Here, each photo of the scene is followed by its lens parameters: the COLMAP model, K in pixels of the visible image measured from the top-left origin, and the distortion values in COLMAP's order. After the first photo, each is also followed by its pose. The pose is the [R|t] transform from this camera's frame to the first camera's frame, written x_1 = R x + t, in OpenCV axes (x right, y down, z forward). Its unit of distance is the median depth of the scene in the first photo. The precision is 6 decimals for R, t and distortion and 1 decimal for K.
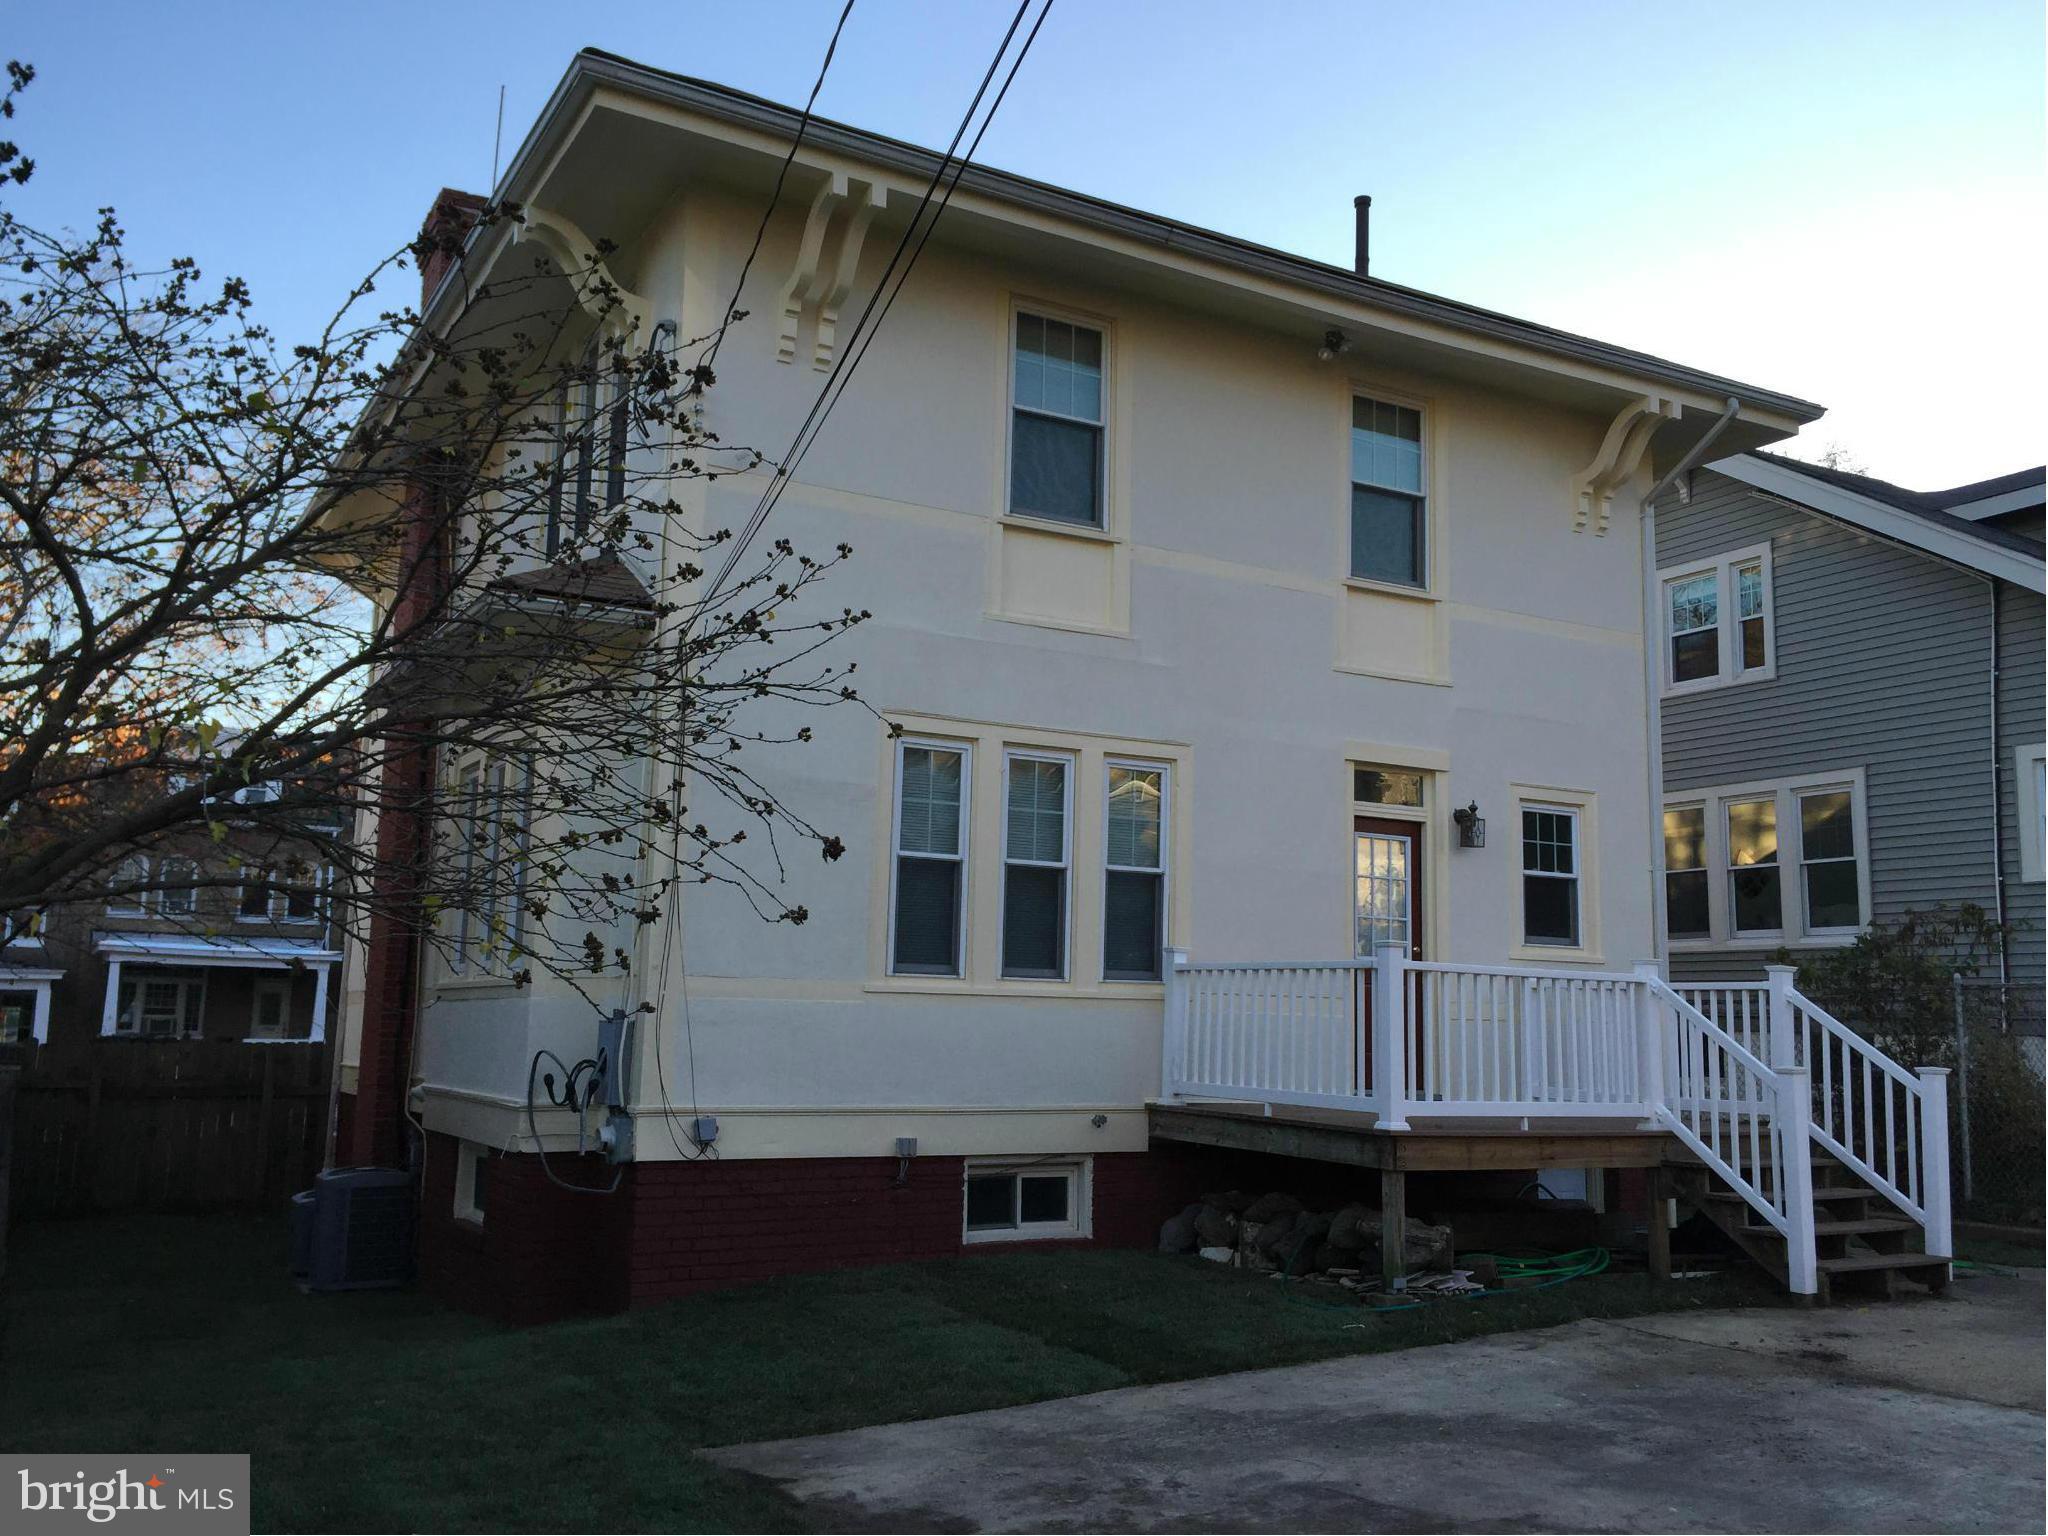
lens RADIAL K [[1657.7, 0, 1024.0], [0, 1657.7, 768.0], [0, 0, 1]] dist [0.010830, -0.006230]
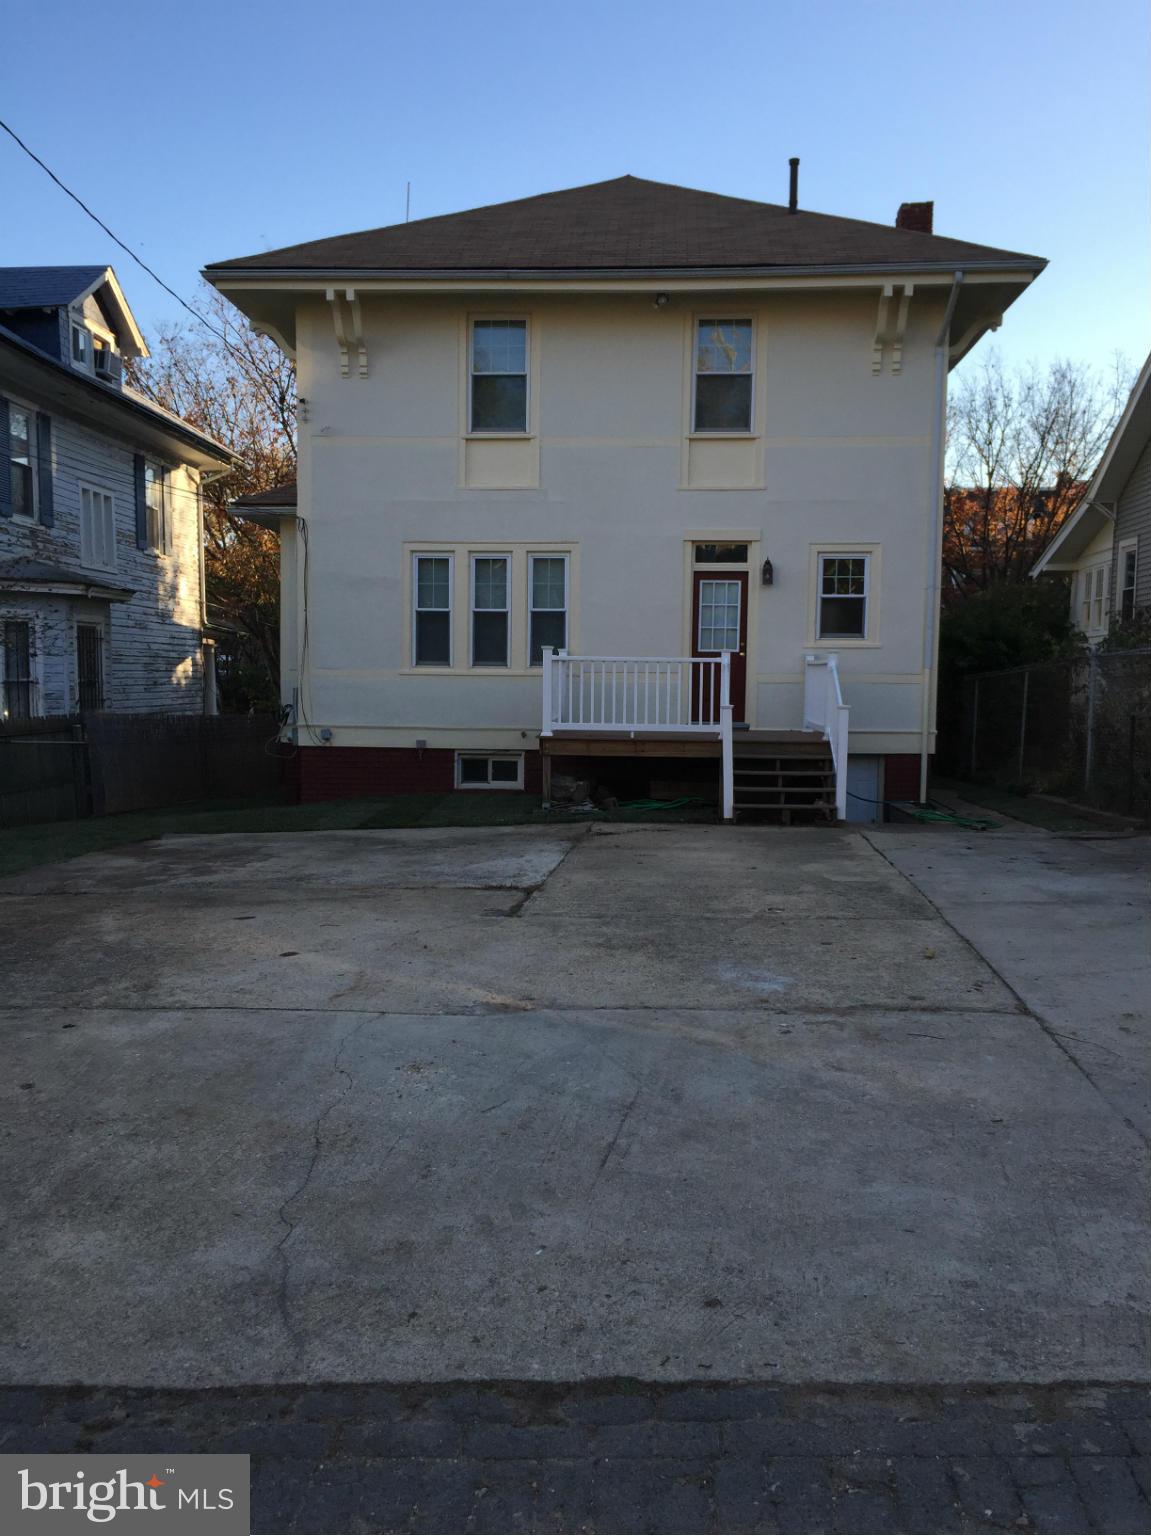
lens RADIAL K [[1243.3, 0, 575.5], [0, 1243.3, 768.0], [0, 0, 1]] dist [0.010830, -0.006230]
pose [[0.858775, 0.024129, -0.511785, 0.865687], [0.084917, 0.978372, 0.188618, -0.030896], [0.505267, -0.205439, 0.838153, -0.259909]]
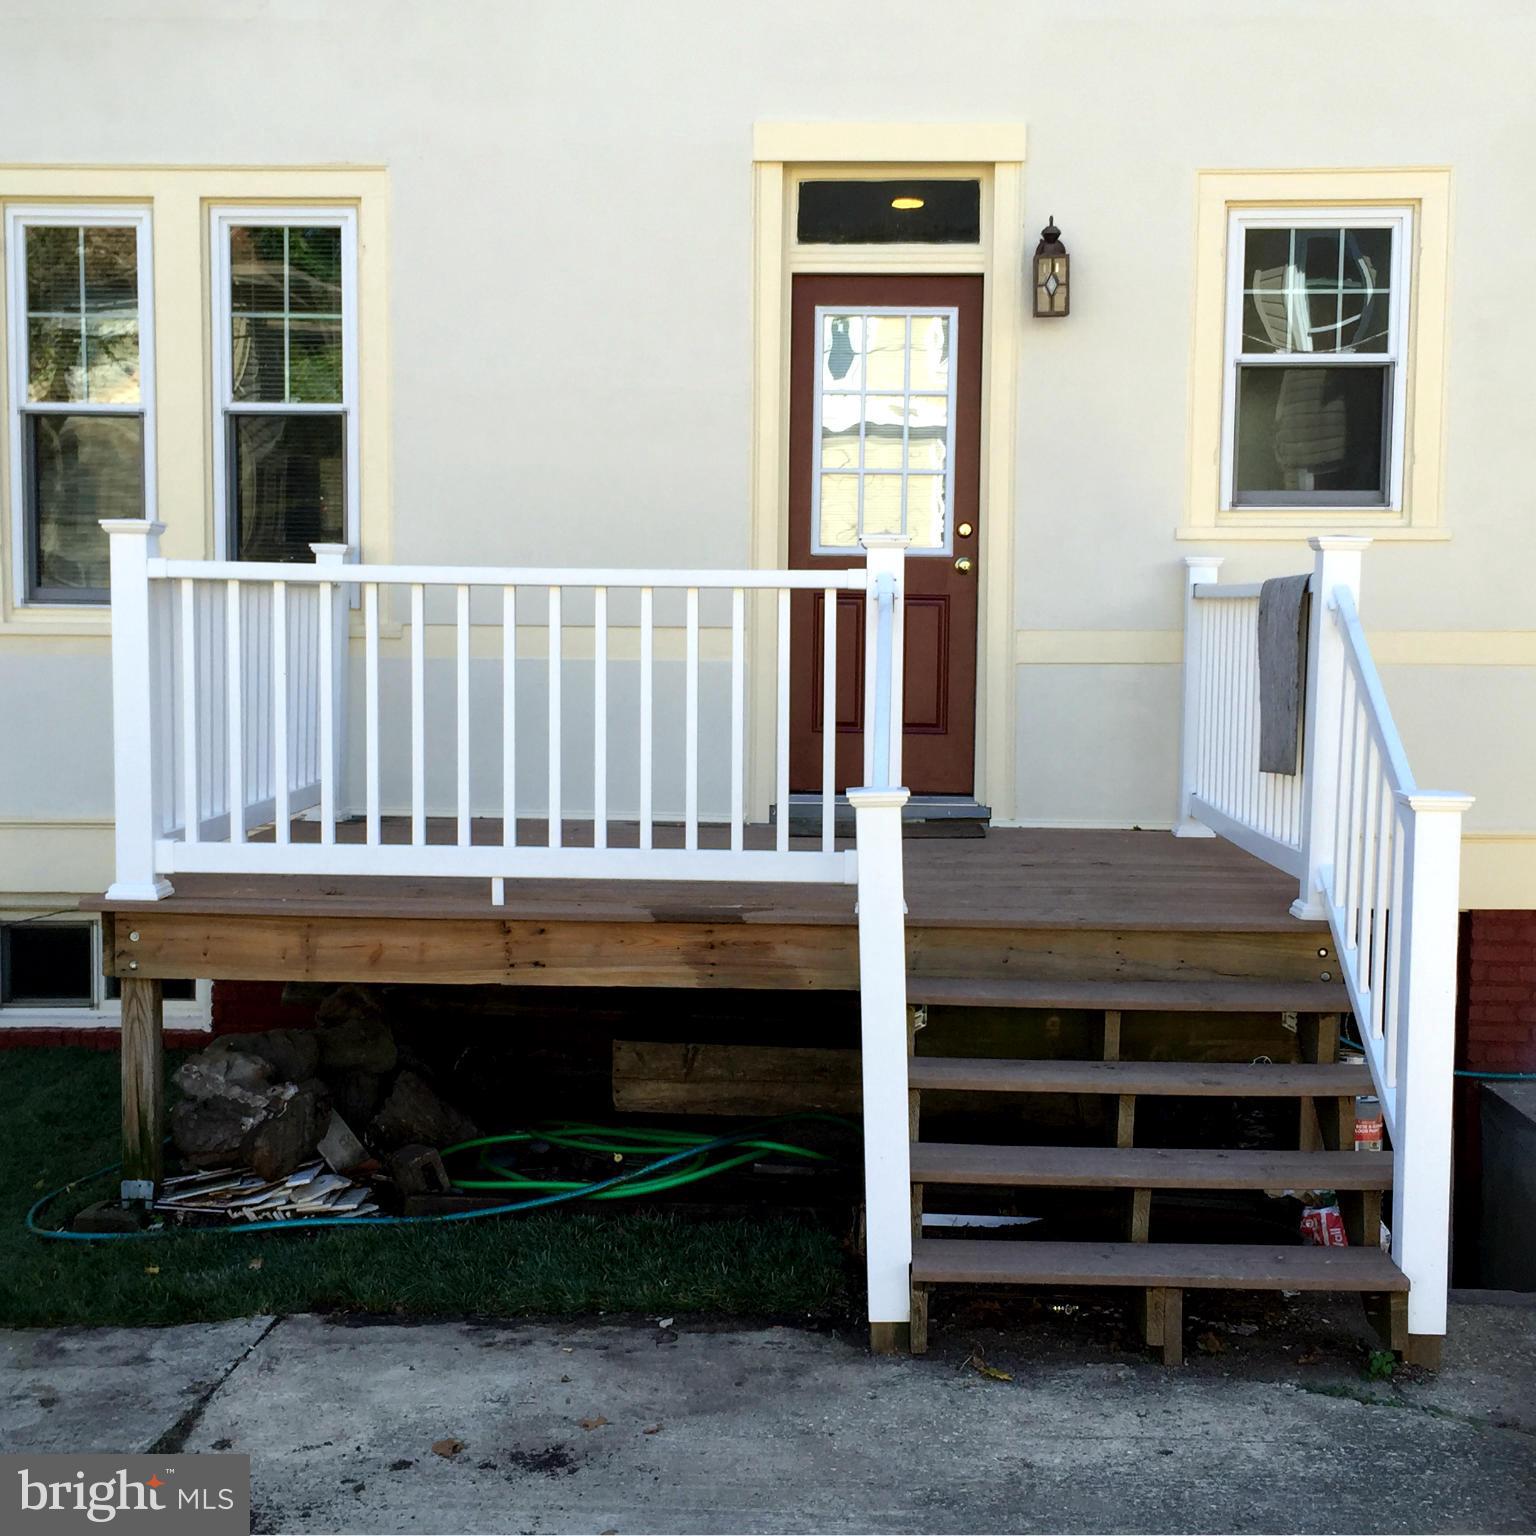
lens RADIAL K [[2142.9, 0, 704.8], [0, 2142.9, 723.3], [0, 0, 1]] dist [0.105050, -0.001134]
pose [[0.860450, 0.010592, -0.509425, 0.571782], [0.086398, 0.982274, 0.166354, 0.057882], [0.502157, -0.187152, 0.844282, 0.439211]]
